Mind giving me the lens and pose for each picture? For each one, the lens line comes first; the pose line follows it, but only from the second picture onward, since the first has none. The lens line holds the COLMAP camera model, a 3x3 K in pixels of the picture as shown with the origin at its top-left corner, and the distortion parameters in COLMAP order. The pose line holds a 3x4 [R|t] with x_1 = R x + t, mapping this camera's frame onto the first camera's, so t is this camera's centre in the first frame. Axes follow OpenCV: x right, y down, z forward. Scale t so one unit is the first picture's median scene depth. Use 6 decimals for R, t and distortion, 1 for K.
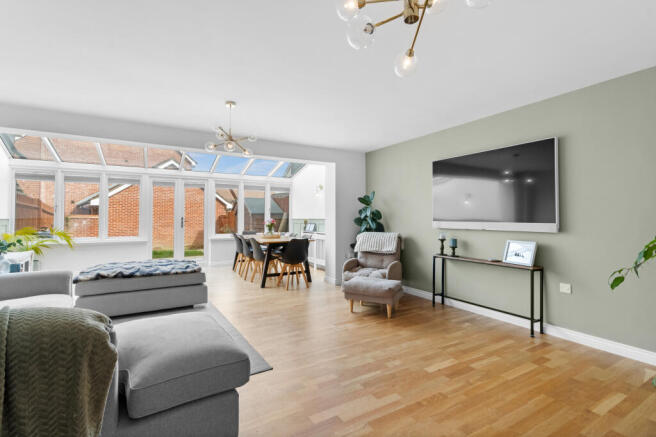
lens RADIAL K [[306.5, 0, 327.5], [0, 306.5, 205.8], [0, 0, 1]] dist [0.000109, 0.000060]
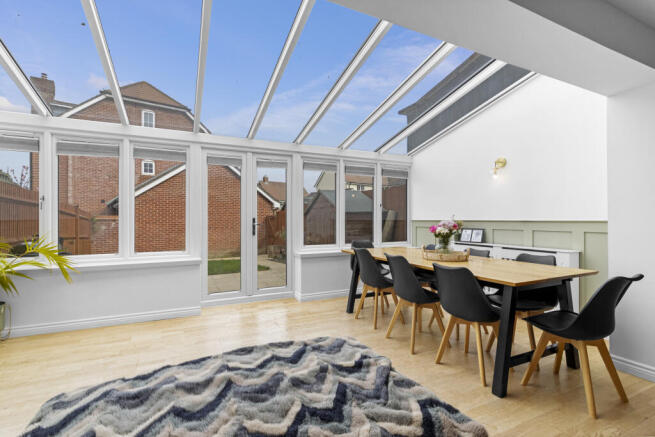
lens RADIAL K [[311.1, 0, 327.2], [0, 311.1, 211.6], [0, 0, 1]] dist [-0.000739, -0.000339]
pose [[0.997678, -0.000839, -0.068109, -0.304572], [0.002400, 0.999736, 0.022833, 0.012809], [0.068072, -0.022943, 0.997417, 0.427786]]
